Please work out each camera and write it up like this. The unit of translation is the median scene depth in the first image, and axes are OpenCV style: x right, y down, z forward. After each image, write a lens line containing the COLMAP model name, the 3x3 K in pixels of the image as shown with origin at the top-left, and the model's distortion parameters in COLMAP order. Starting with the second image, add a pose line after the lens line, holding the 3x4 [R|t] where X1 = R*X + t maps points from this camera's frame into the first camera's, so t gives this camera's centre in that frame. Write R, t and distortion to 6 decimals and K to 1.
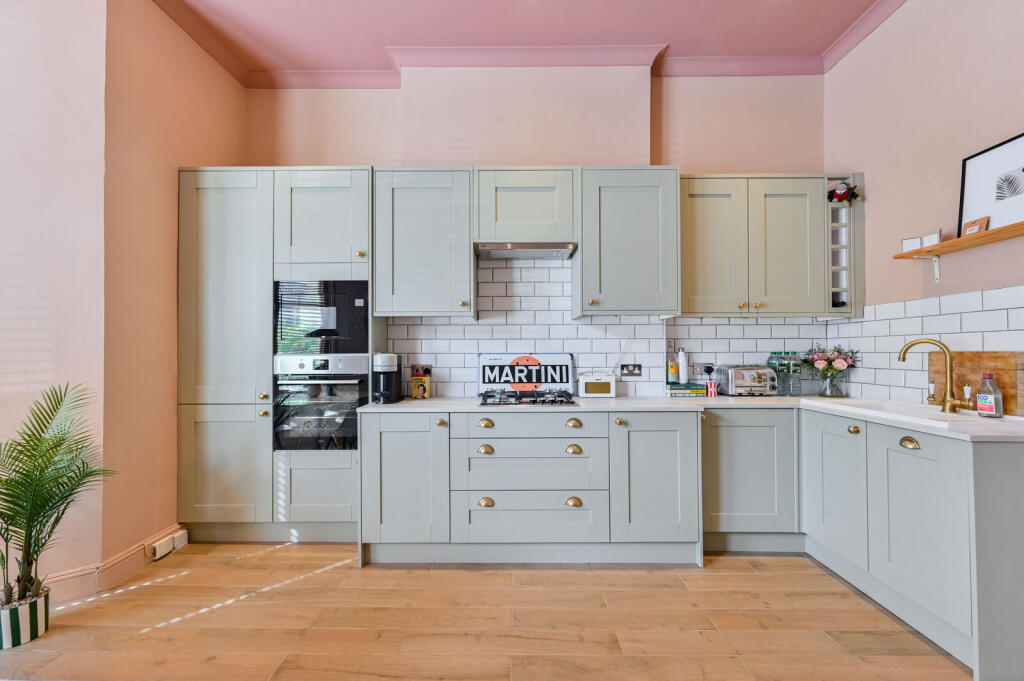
lens RADIAL K [[399.5, 0, 512.0], [0, 399.5, 340.5], [0, 0, 1]] dist [0.000343, 0.000353]
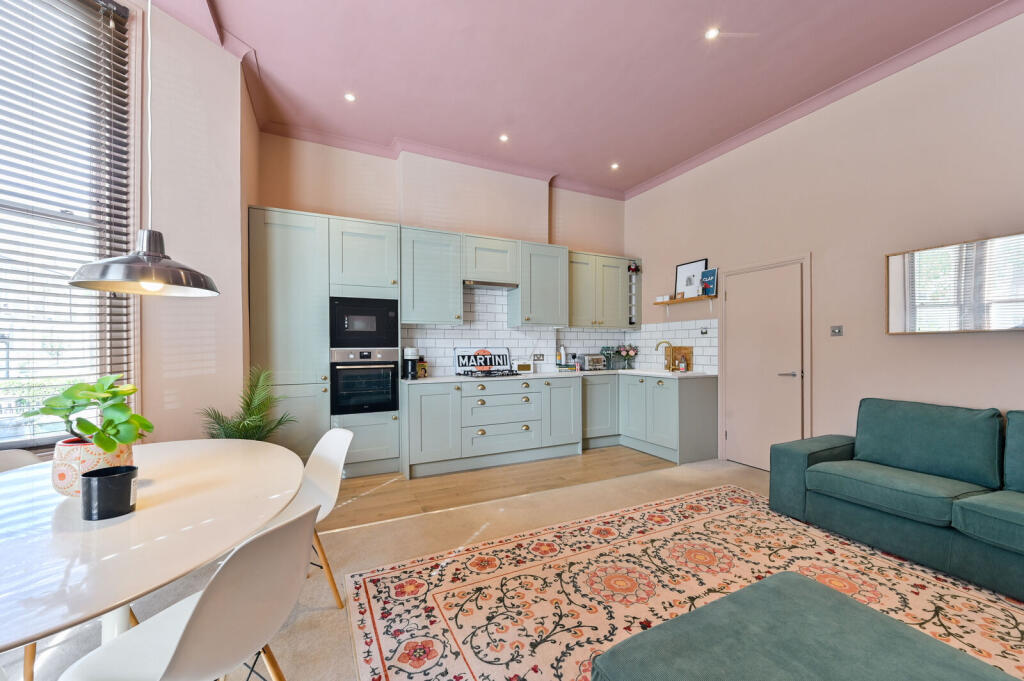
lens RADIAL K [[399.5, 0, 512.0], [0, 399.5, 340.5], [0, 0, 1]] dist [0.000343, 0.000353]
pose [[0.894392, 0.007420, 0.447223, -0.610677], [-0.010549, 0.999934, 0.004506, -0.005960], [-0.447160, -0.008748, 0.894411, -0.522946]]
